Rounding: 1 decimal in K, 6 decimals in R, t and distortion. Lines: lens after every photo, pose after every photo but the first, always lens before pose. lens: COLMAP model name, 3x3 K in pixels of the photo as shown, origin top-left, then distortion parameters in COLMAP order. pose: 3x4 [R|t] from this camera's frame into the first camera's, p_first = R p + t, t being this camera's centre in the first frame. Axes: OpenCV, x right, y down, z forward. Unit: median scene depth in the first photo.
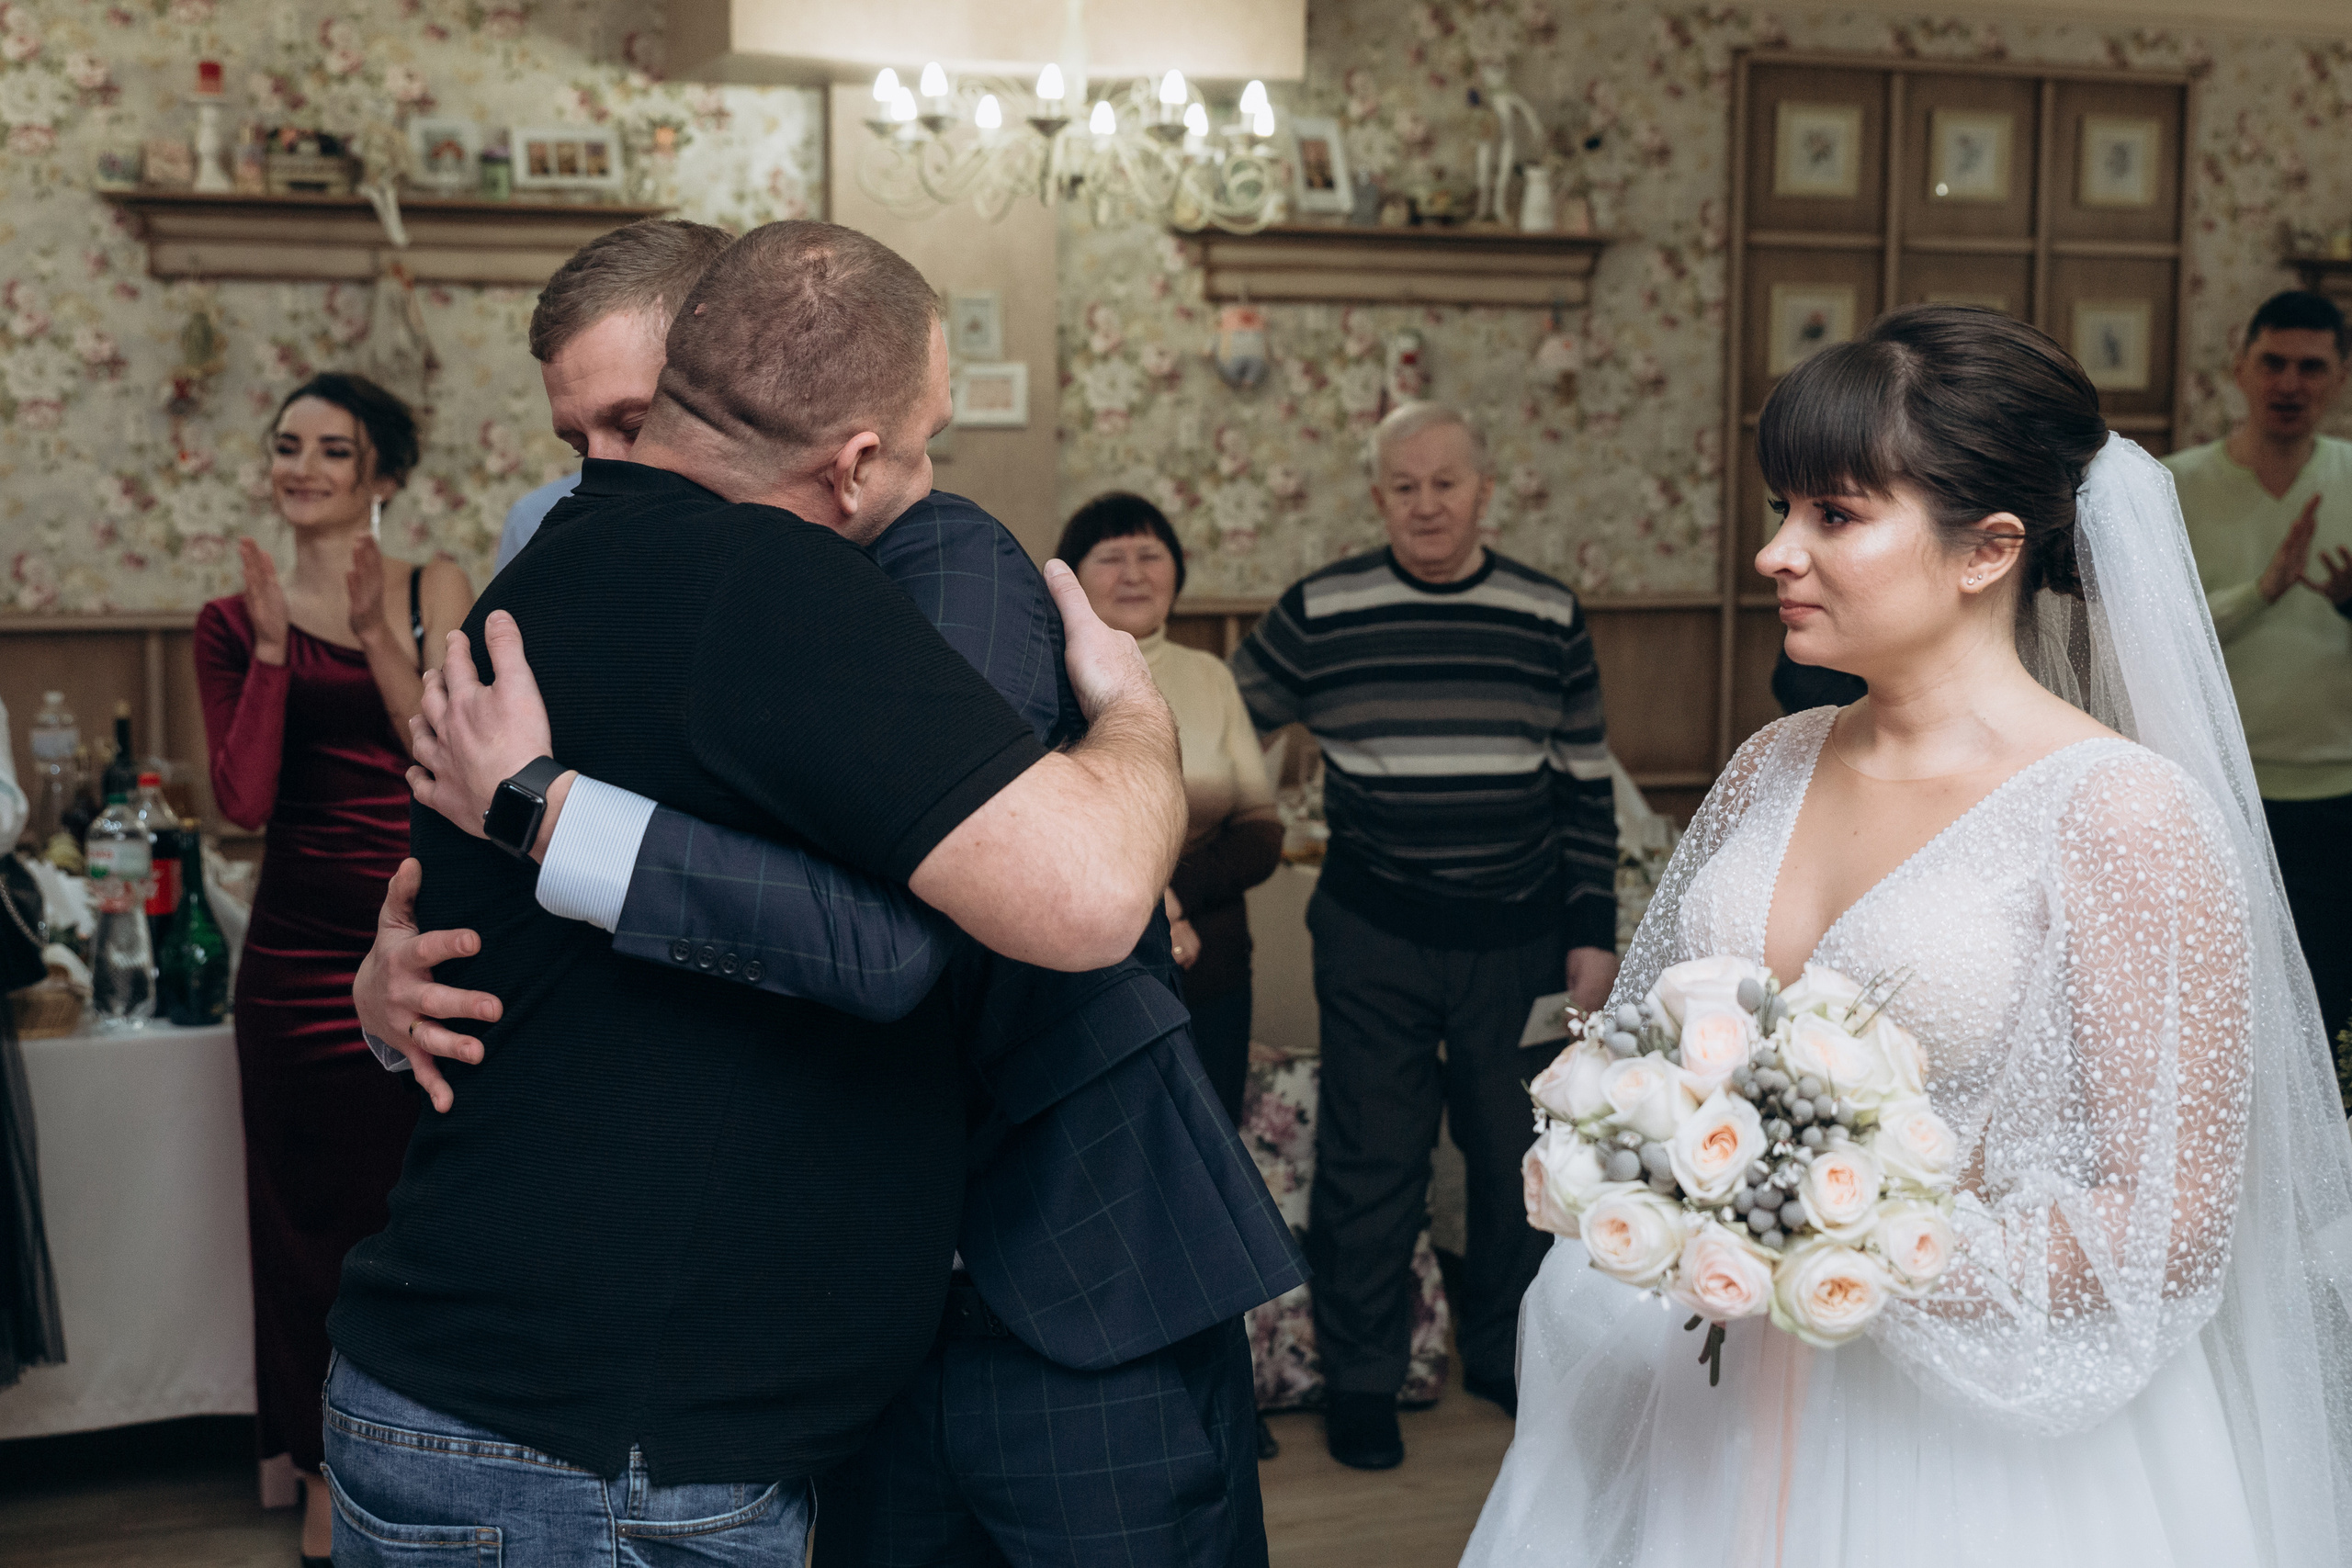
lens RADIAL K [[3324.6, 0, 1176.0], [0, 3324.6, 784.0], [0, 0, 1]] dist [-0.005560, 0.080433]
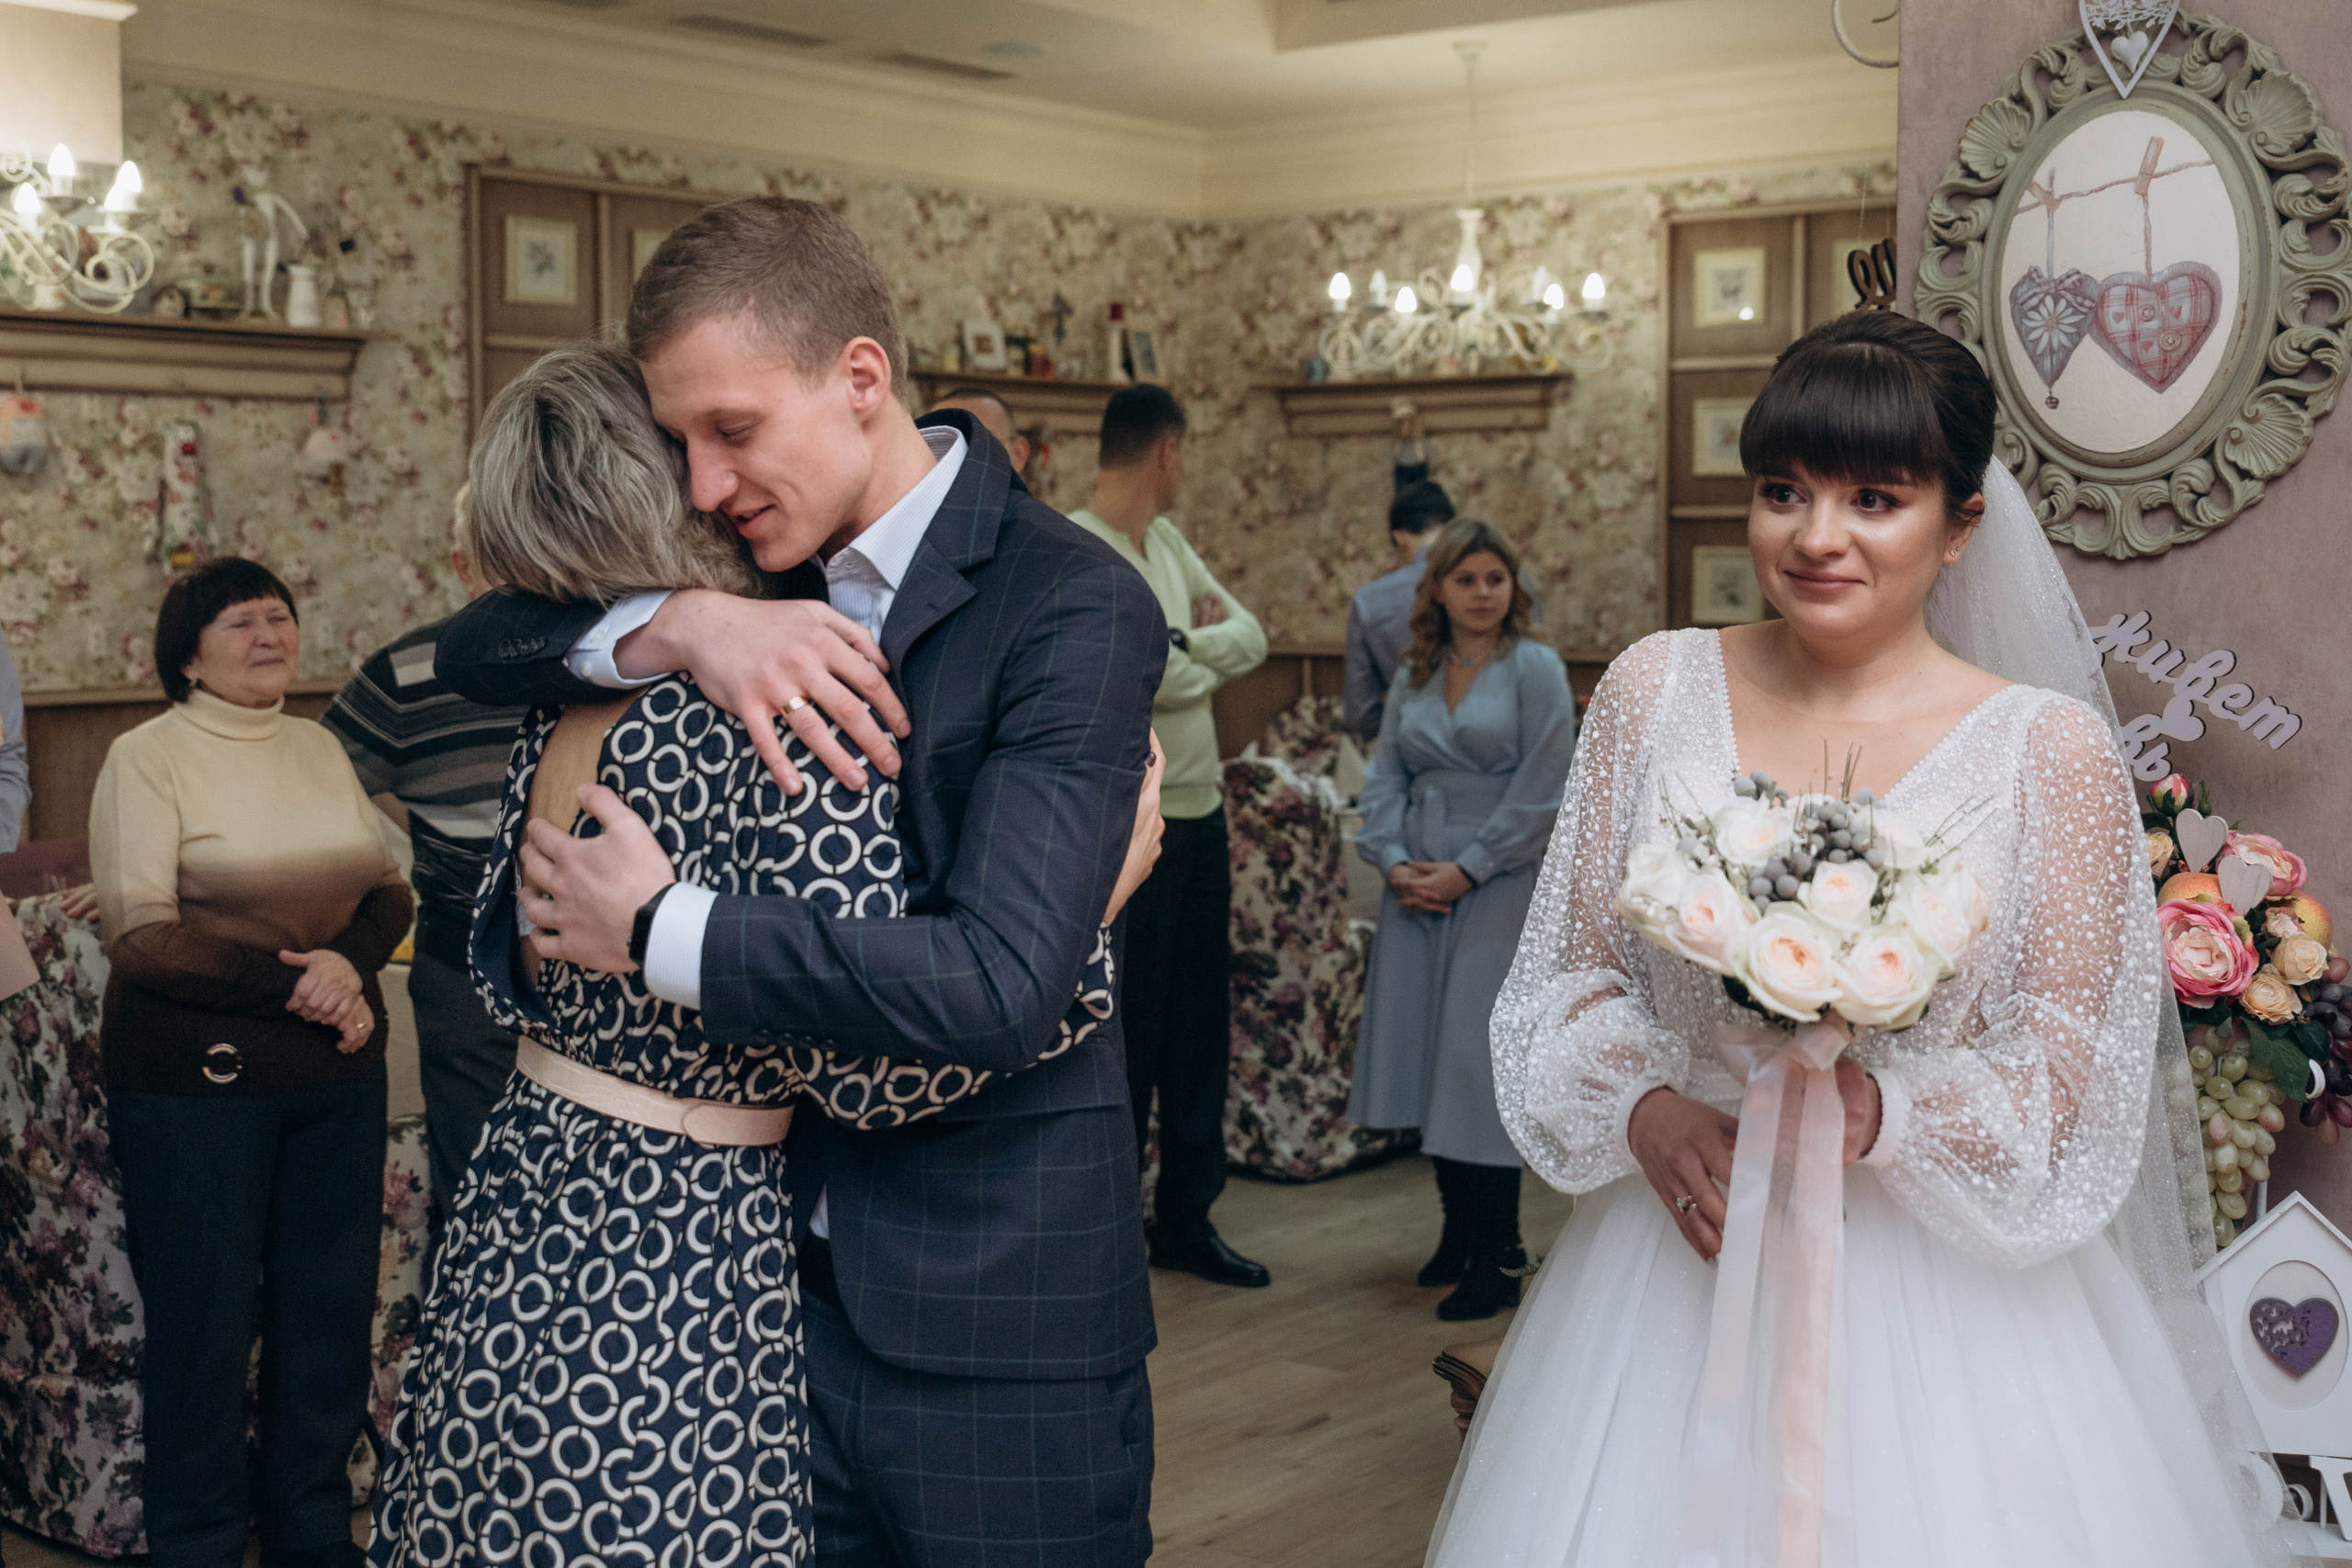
lens RADIAL K [[3020.6, 0, 1171.4], [0, 3020.6, 726.3], [0, 0, 1]] dist [0.016758, 0.071927]
pose [[0.857972, -0.041535, 0.512014, -0.146349], [0.065802, 0.997401, -0.029354, 0.002805], [-0.509464, 0.058876, 0.858475, 0.061236]]
